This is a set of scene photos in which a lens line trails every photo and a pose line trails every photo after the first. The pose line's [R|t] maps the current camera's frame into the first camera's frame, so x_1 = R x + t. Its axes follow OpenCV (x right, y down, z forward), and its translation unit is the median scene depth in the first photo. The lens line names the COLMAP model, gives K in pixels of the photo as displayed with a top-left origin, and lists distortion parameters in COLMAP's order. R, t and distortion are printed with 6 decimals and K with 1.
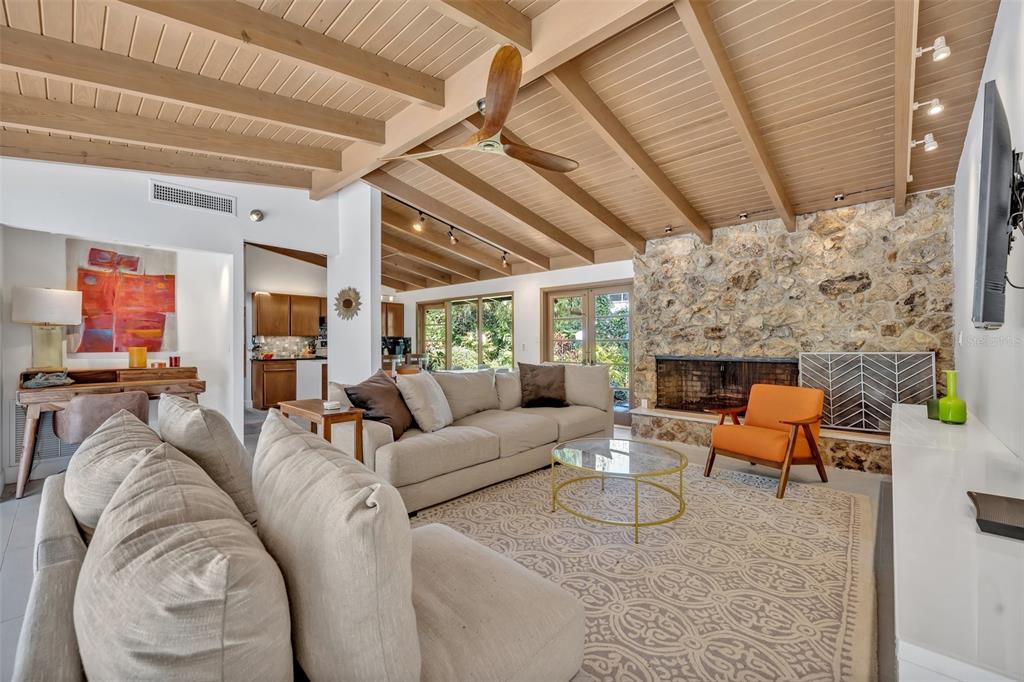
lens RADIAL K [[411.4, 0, 512.0], [0, 411.4, 341.0], [0, 0, 1]] dist [-0.001939, -0.000068]
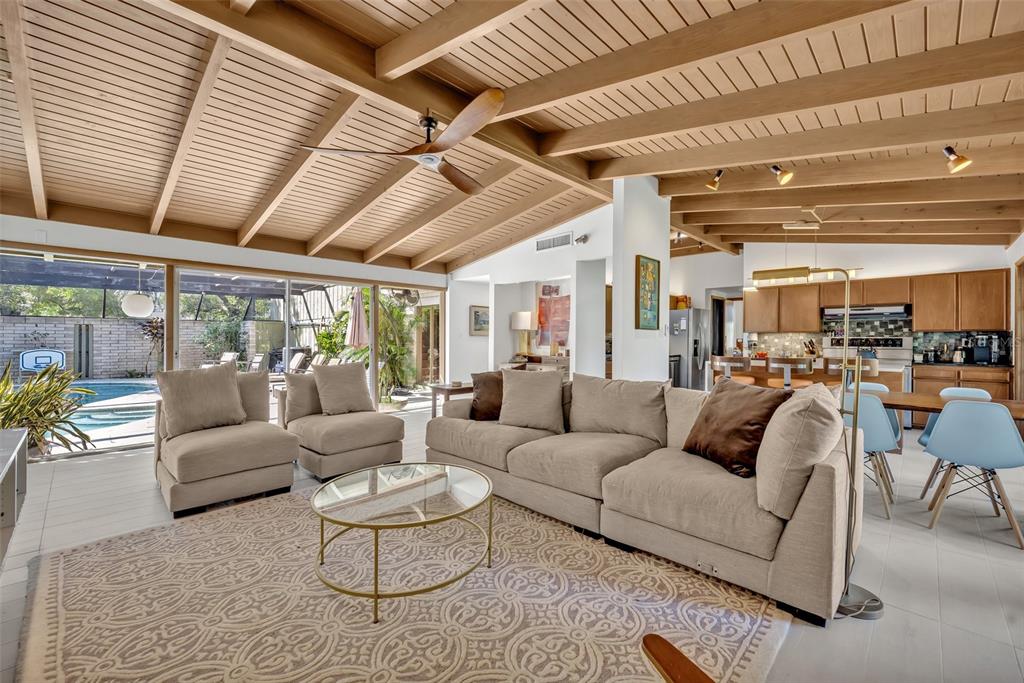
lens RADIAL K [[426.2, 0, 512.0], [0, 426.2, 341.5], [0, 0, 1]] dist [-0.001822, -0.000314]
pose [[-0.034574, 0.004698, -0.999391, 0.375399], [0.002432, 0.999986, 0.004617, 0.000692], [0.999399, -0.002271, -0.034585, 0.446829]]
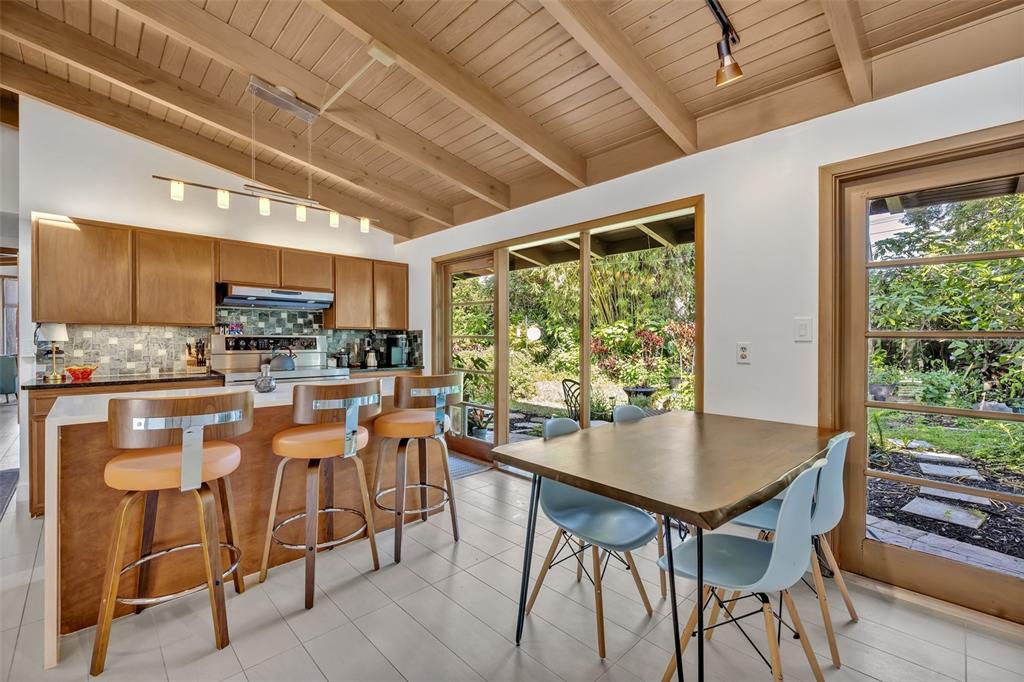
lens RADIAL K [[441.2, 0, 512.0], [0, 441.2, 341.0], [0, 0, 1]] dist [-0.000643, -0.000054]
pose [[0.998214, 0.000021, -0.059733, -0.123347], [0.000365, 0.999979, 0.006460, 0.001249], [0.059732, -0.006470, 0.998193, 0.554834]]
